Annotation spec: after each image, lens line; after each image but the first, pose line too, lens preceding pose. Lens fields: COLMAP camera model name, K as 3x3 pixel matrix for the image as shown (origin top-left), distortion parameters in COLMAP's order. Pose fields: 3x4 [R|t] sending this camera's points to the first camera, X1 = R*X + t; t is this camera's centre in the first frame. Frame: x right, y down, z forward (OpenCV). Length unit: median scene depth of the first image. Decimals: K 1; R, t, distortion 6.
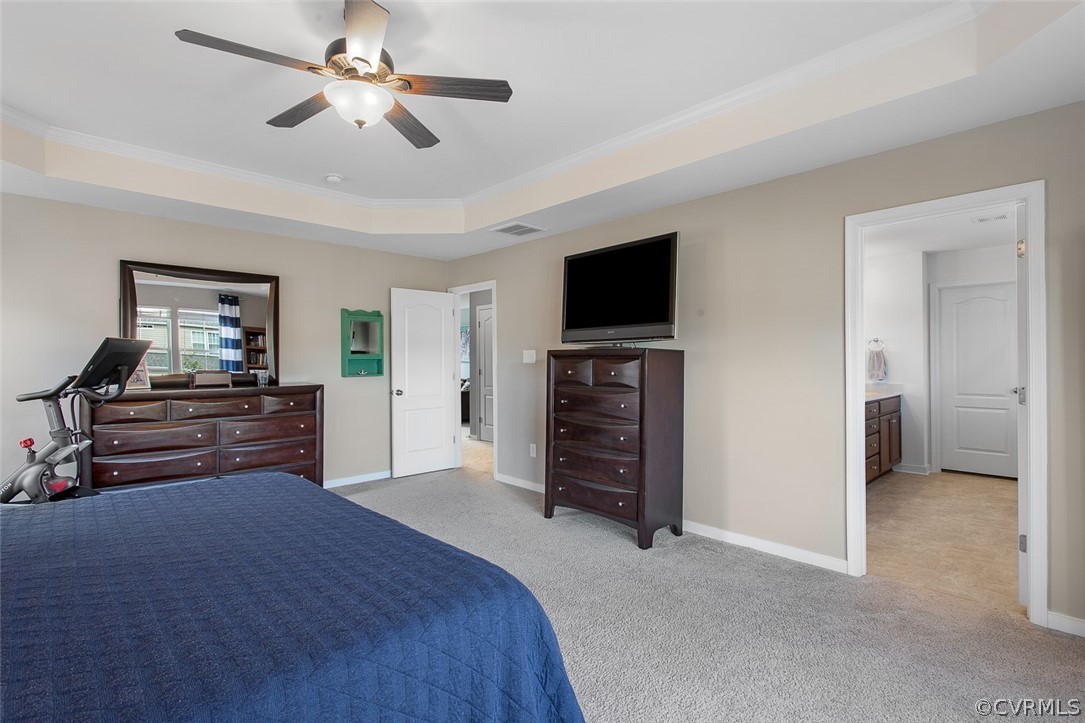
lens RADIAL K [[517.3, 0, 542.9], [0, 517.3, 358.2], [0, 0, 1]] dist [0.003057, 0.000505]
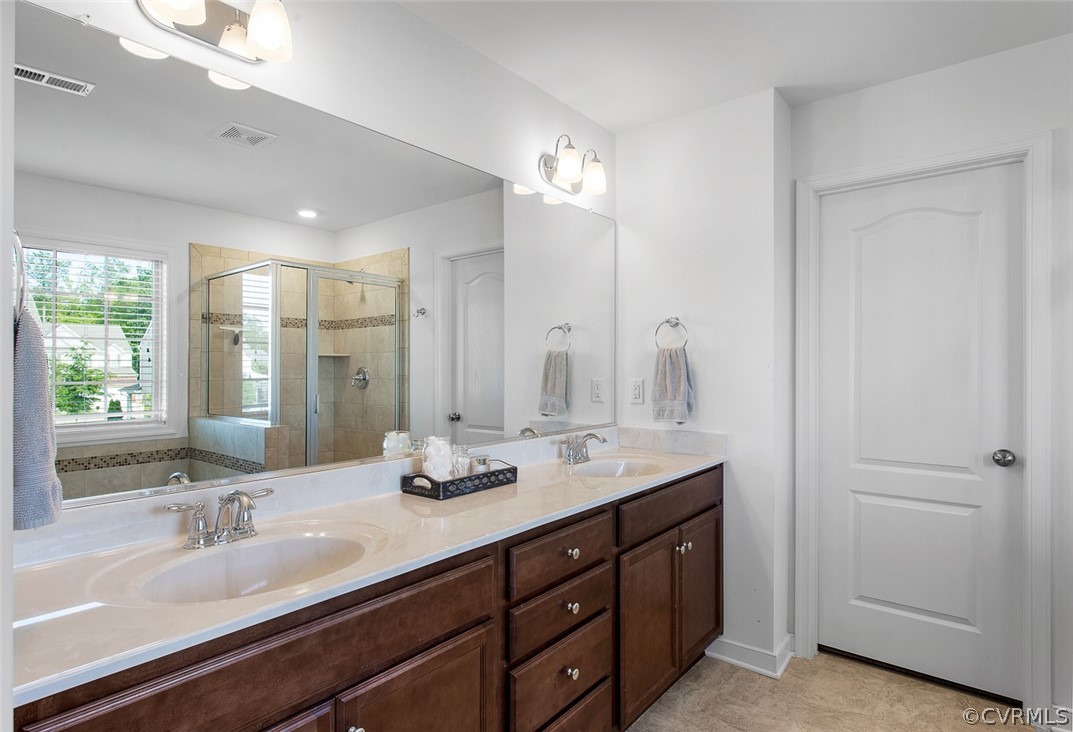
lens RADIAL K [[582.3, 0, 511.3], [0, 582.3, 370.9], [0, 0, 1]] dist [-0.010785, 0.003615]
pose [[0.993797, 0.002266, 0.111186, 0.485242], [-0.003506, 0.999934, 0.010957, -0.002013], [-0.111153, -0.011279, 0.993739, 0.587141]]
